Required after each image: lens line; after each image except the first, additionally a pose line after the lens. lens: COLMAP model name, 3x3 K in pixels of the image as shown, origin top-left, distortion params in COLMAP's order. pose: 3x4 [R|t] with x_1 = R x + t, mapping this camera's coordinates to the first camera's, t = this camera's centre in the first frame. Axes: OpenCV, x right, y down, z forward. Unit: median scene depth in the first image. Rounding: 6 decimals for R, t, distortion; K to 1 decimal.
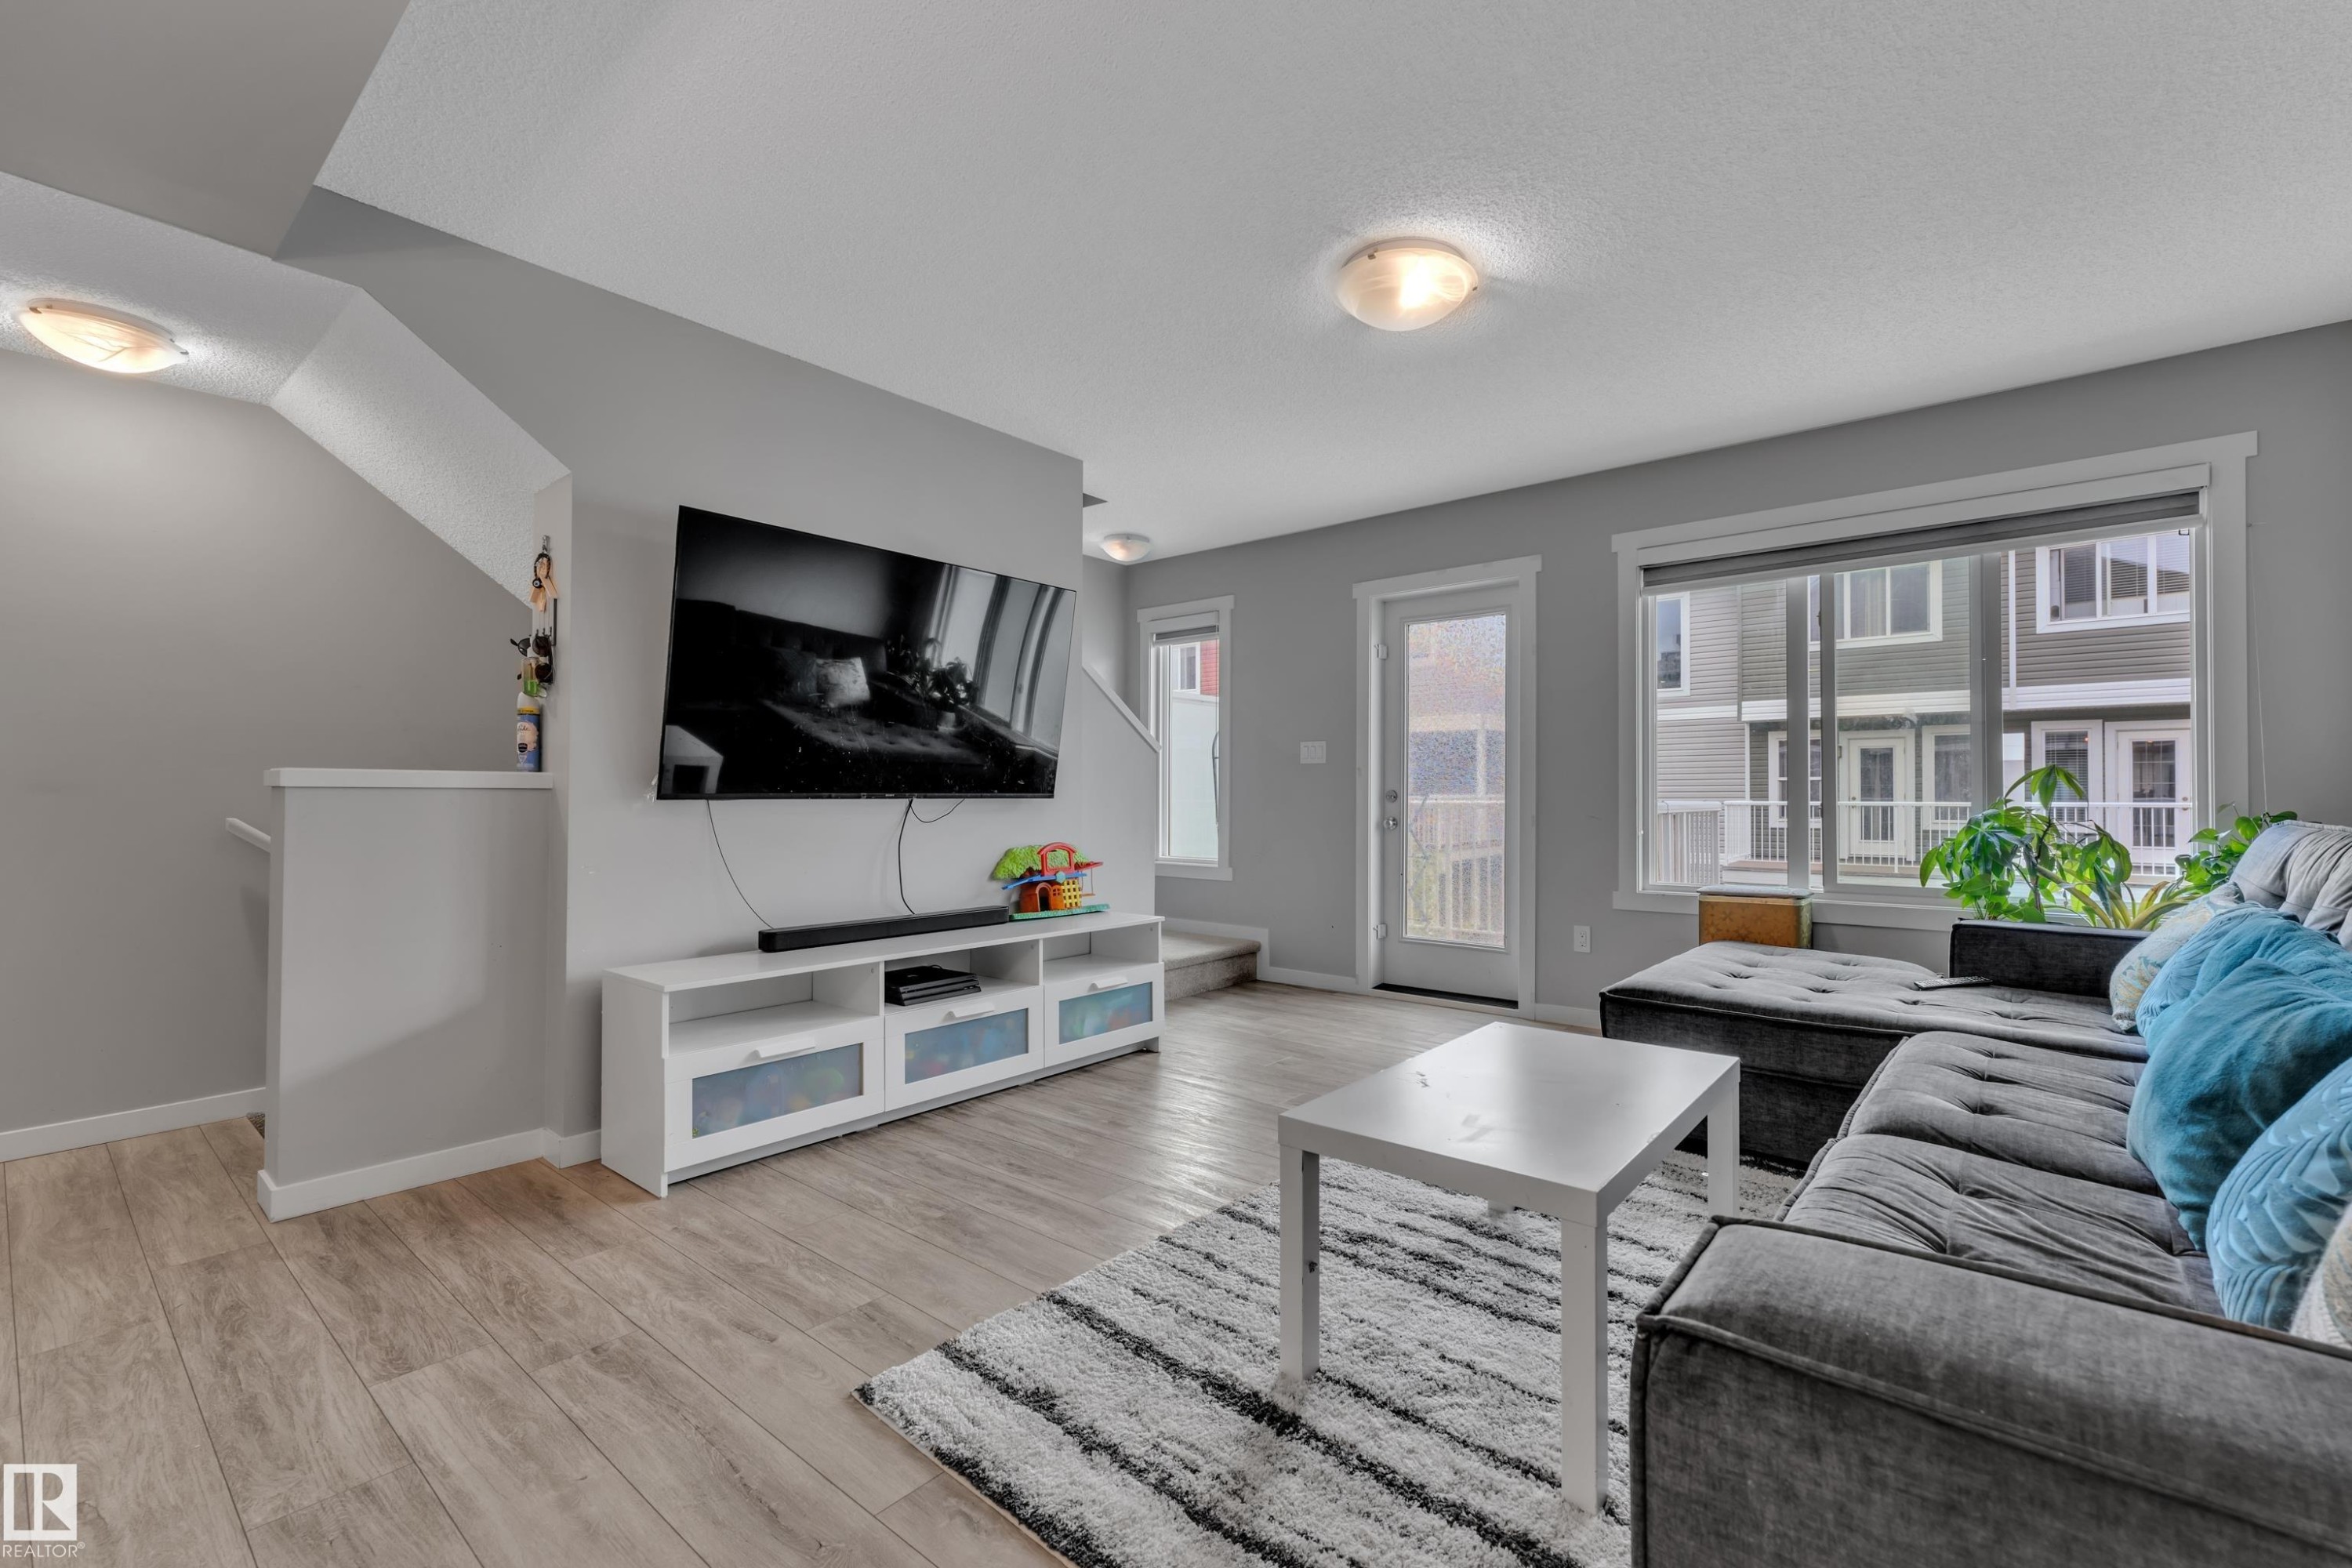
lens RADIAL K [[976.7, 0, 1264.2], [0, 976.7, 783.0], [0, 0, 1]] dist [0.003565, -0.000464]
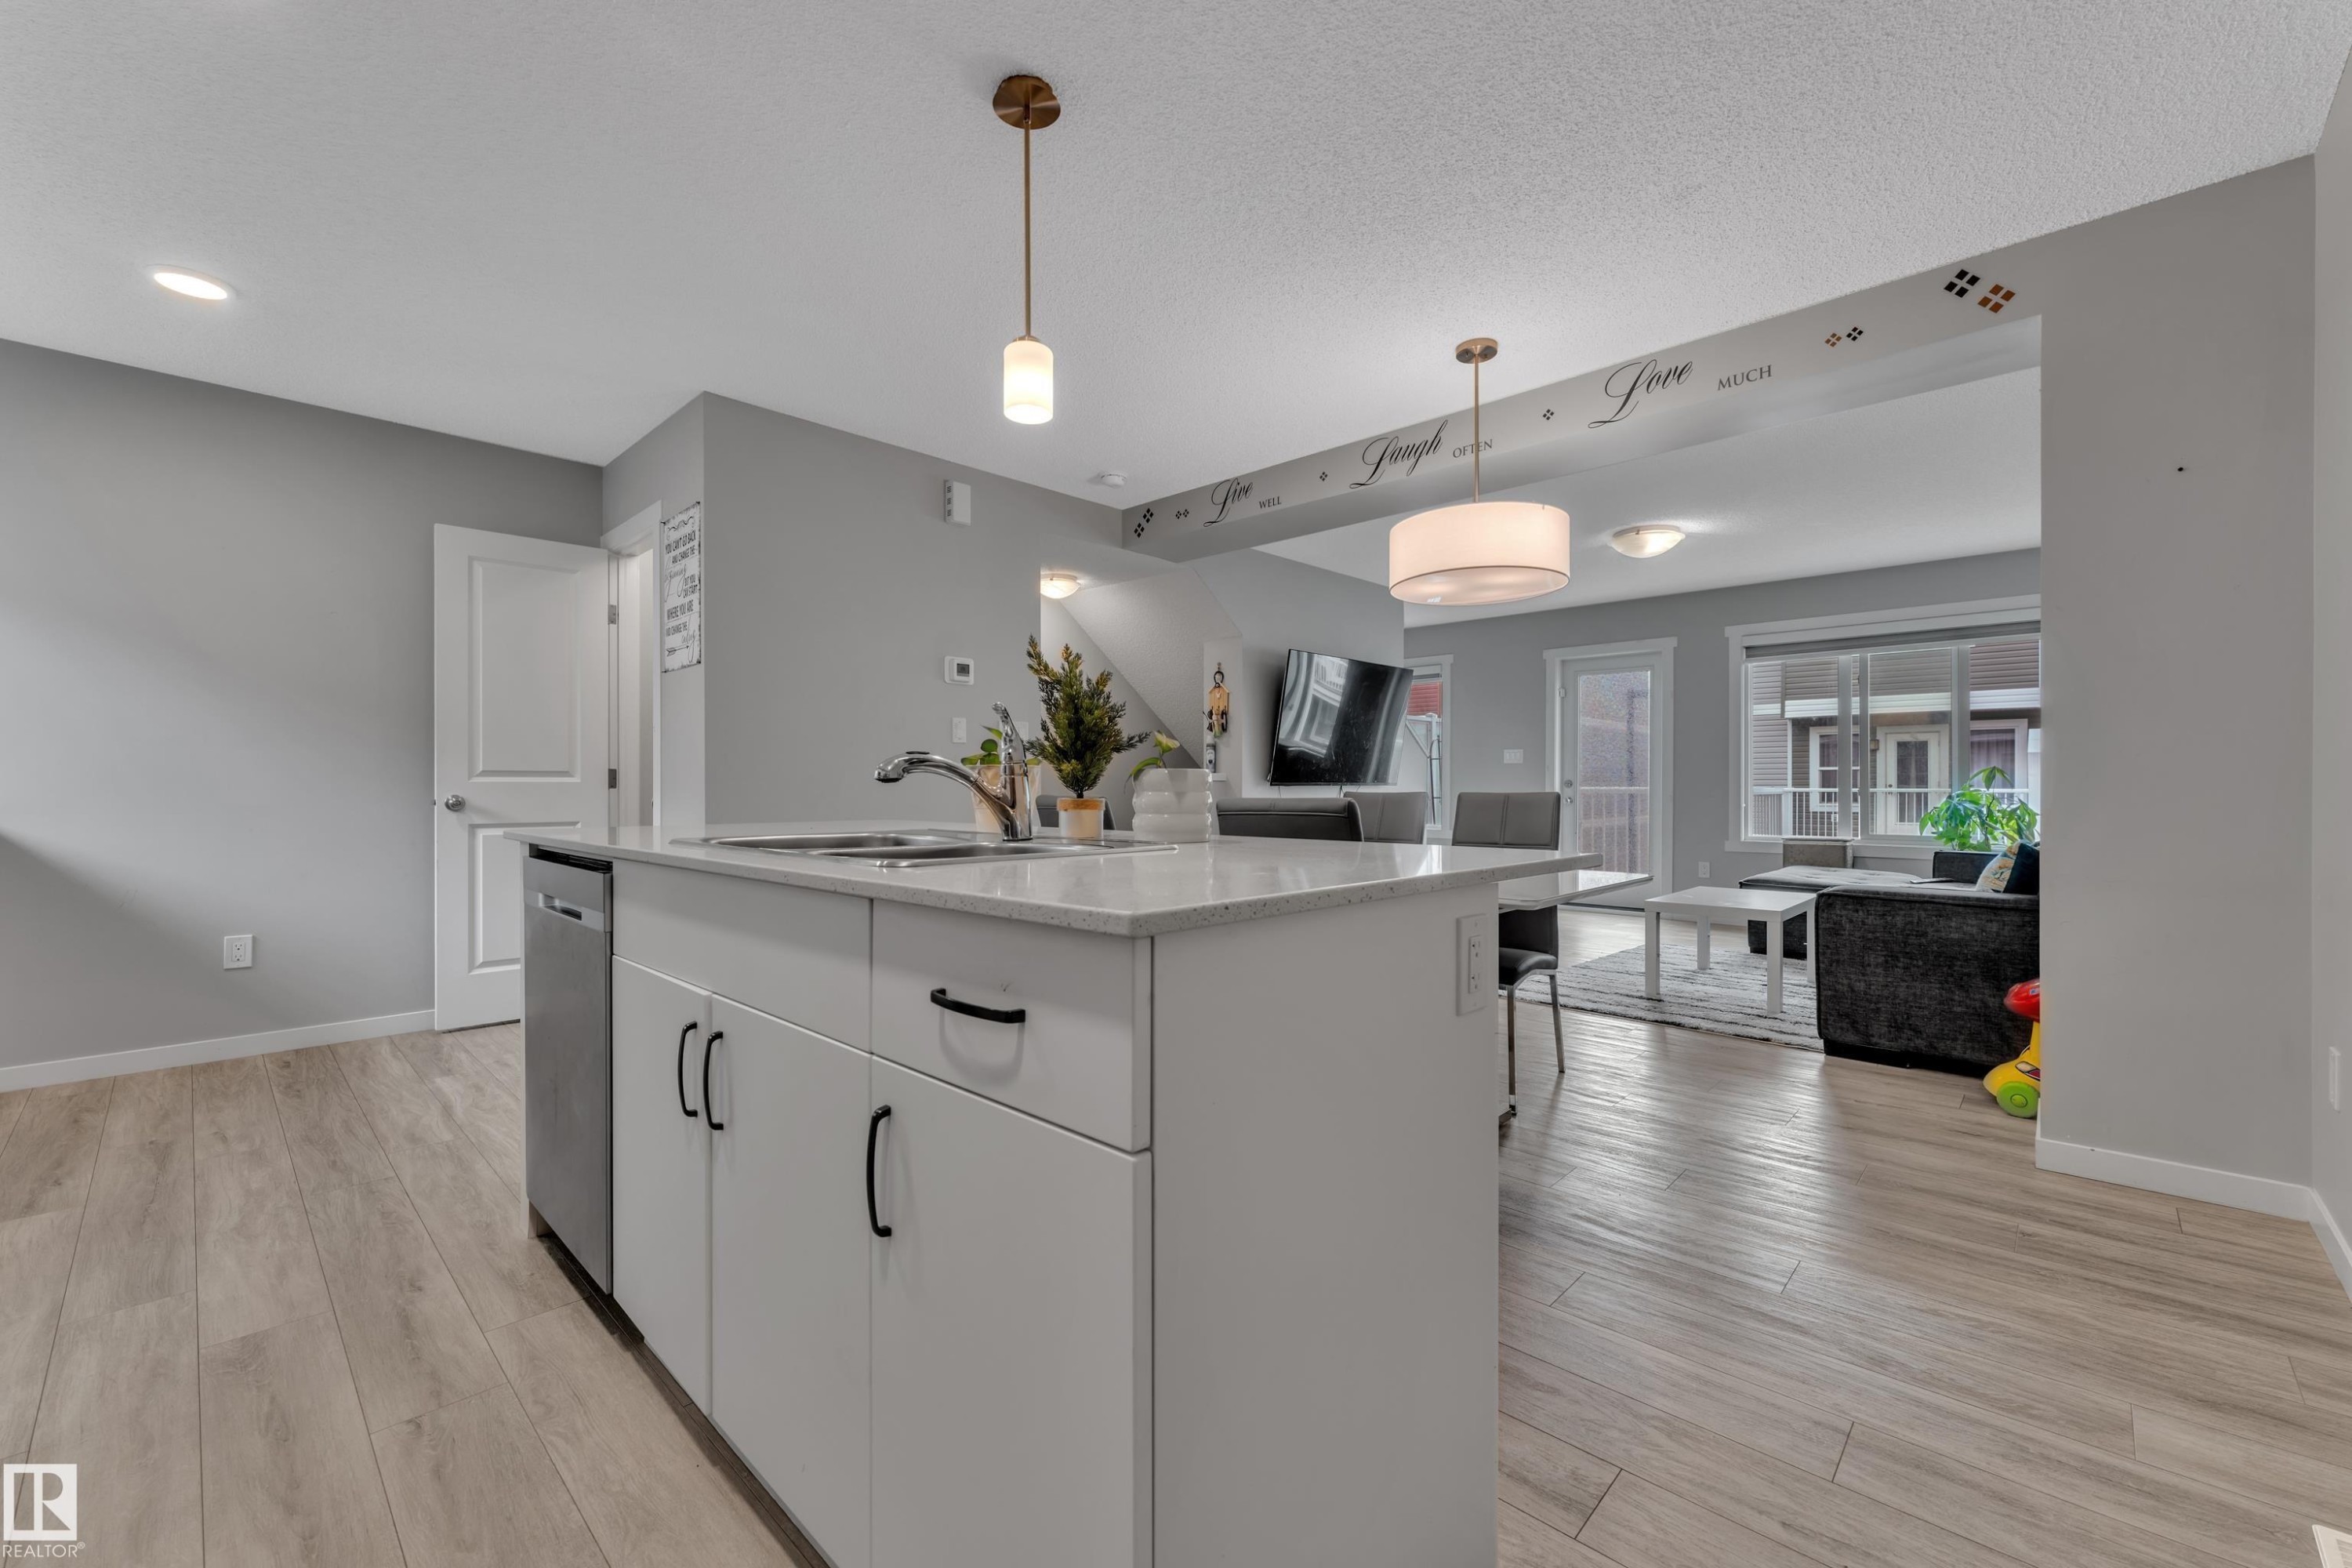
lens RADIAL K [[946.8, 0, 1174.1], [0, 946.8, 784.0], [0, 0, 1]] dist [0.003175, -0.000656]
pose [[0.994159, -0.001479, -0.107911, -0.552148], [0.002874, 0.999914, 0.012776, -0.013016], [0.107883, -0.013012, 0.994078, -0.969694]]
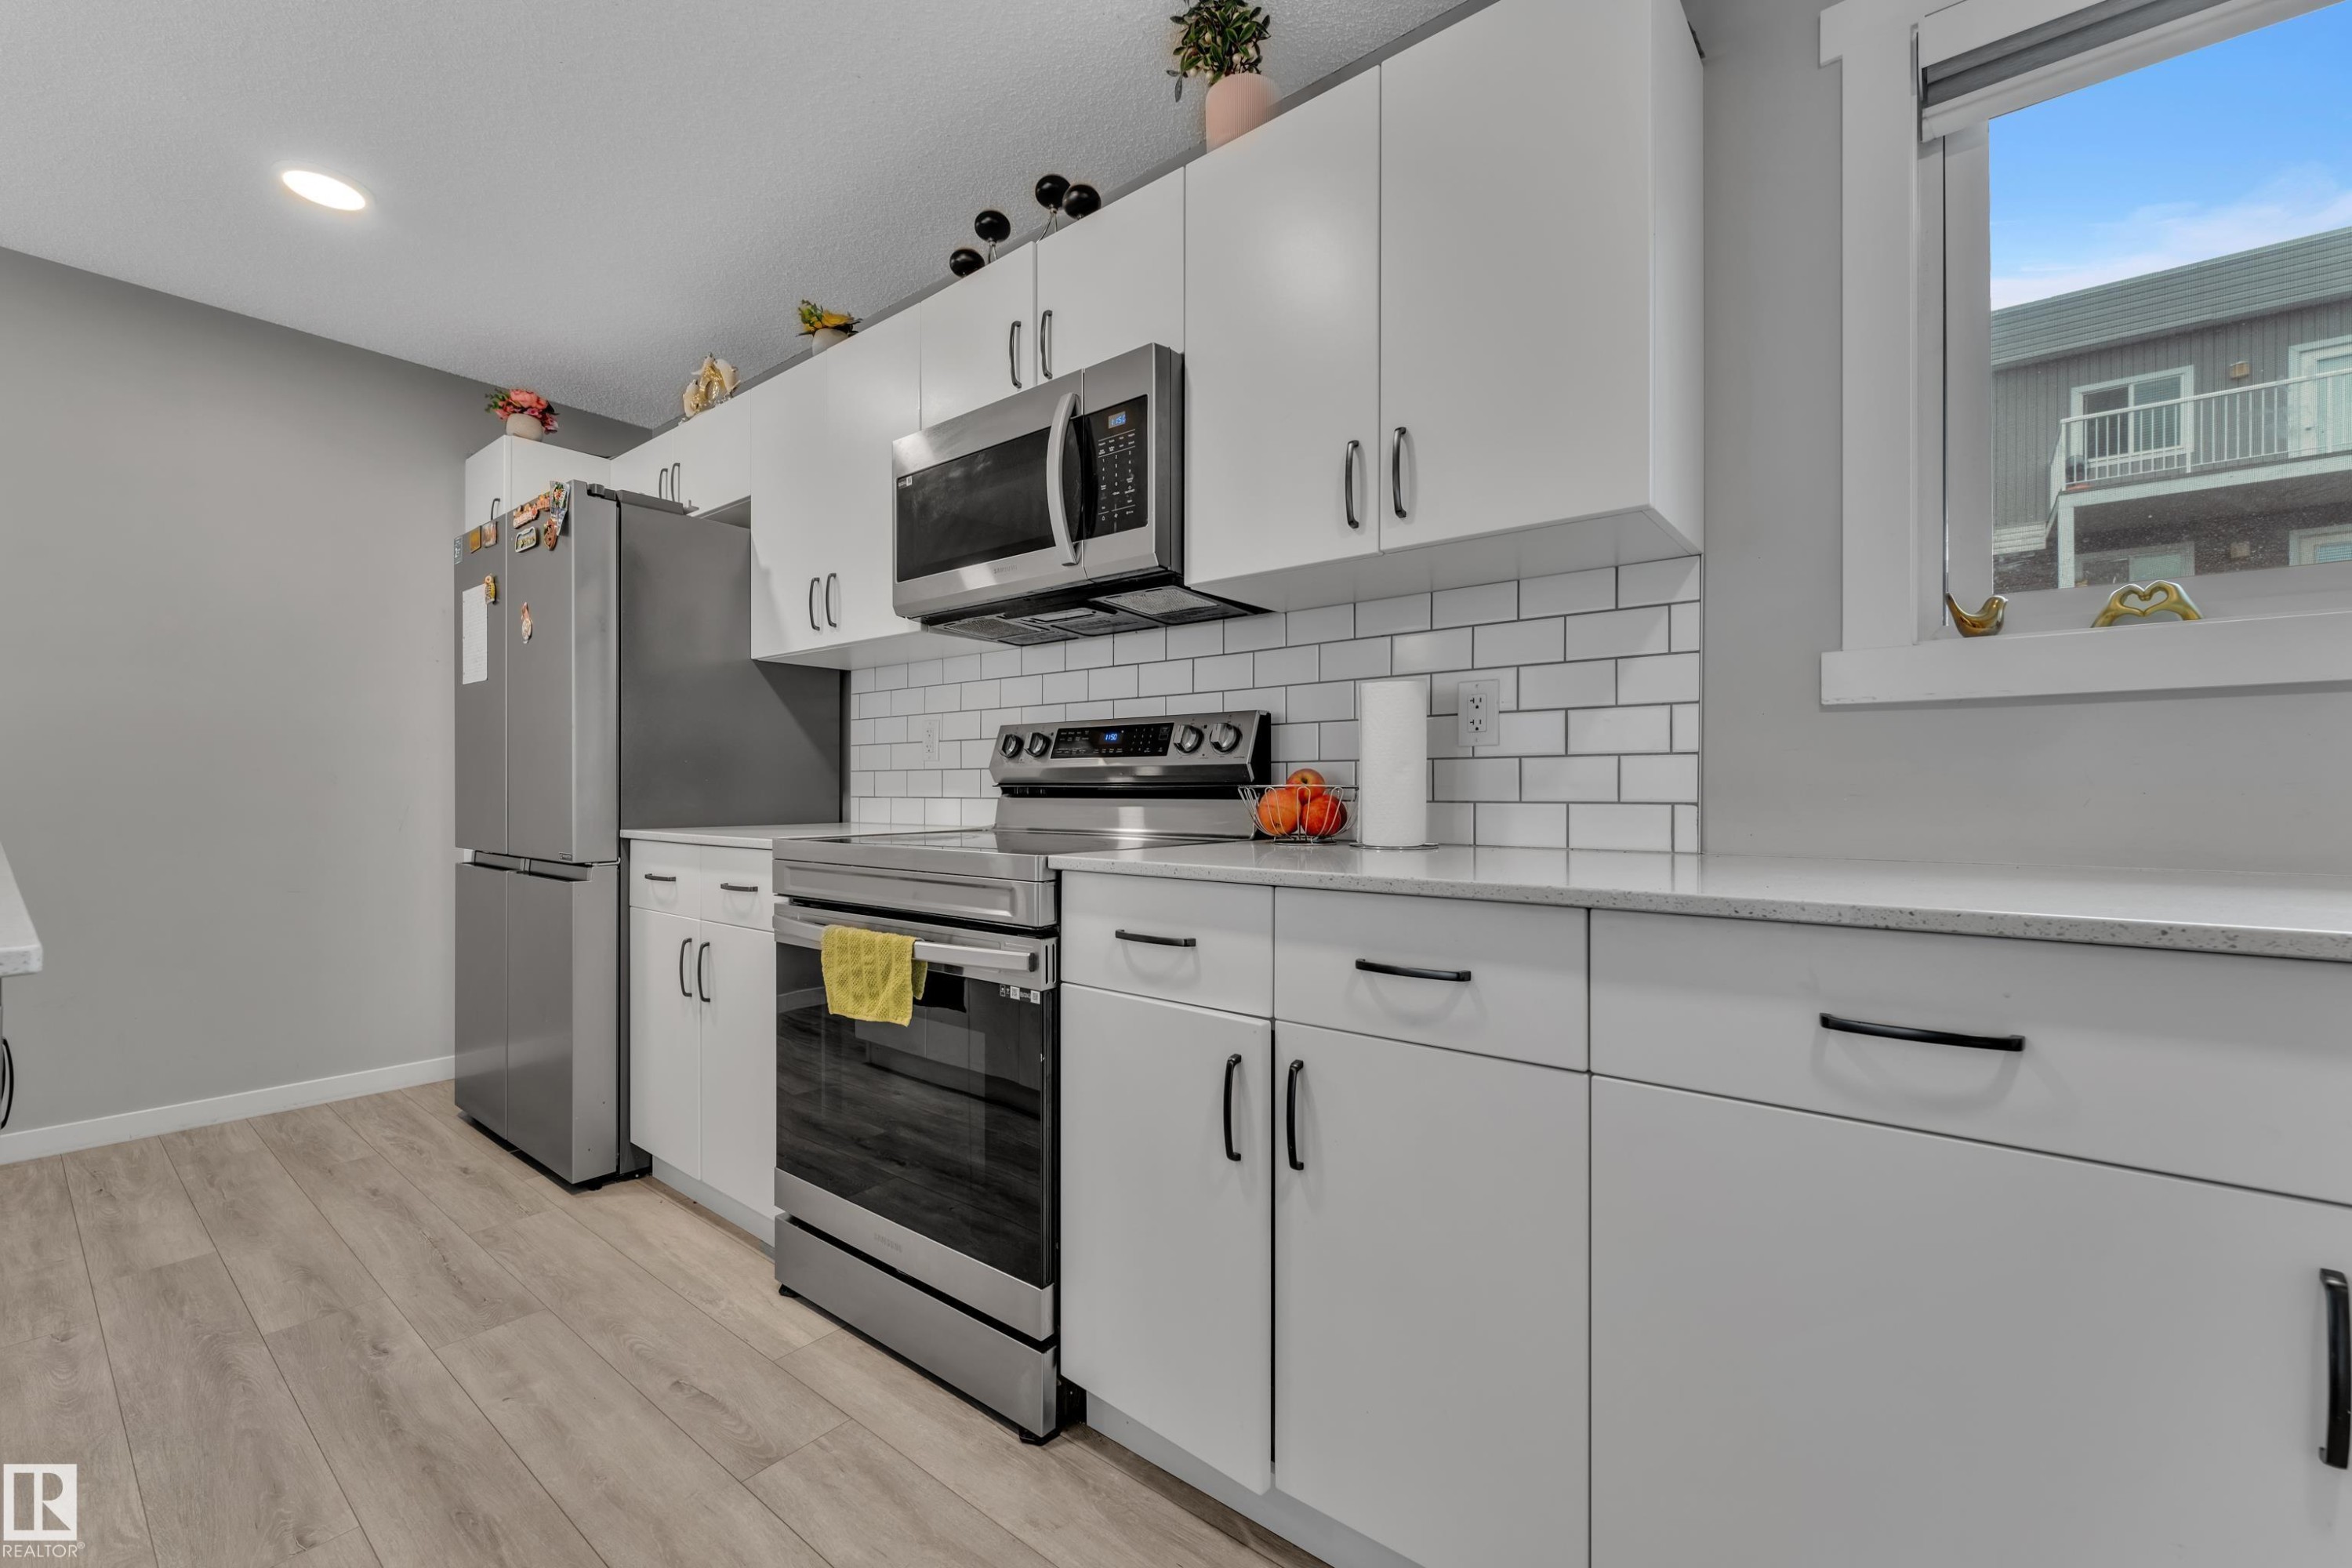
lens RADIAL K [[946.8, 0, 1151.1], [0, 946.8, 786.4], [0, 0, 1]] dist [0.003175, -0.000656]
pose [[-0.999711, -0.008778, 0.022358, -1.365593], [-0.009423, 0.999537, -0.028916, 0.002616], [-0.022094, -0.029119, -0.999332, -0.118428]]
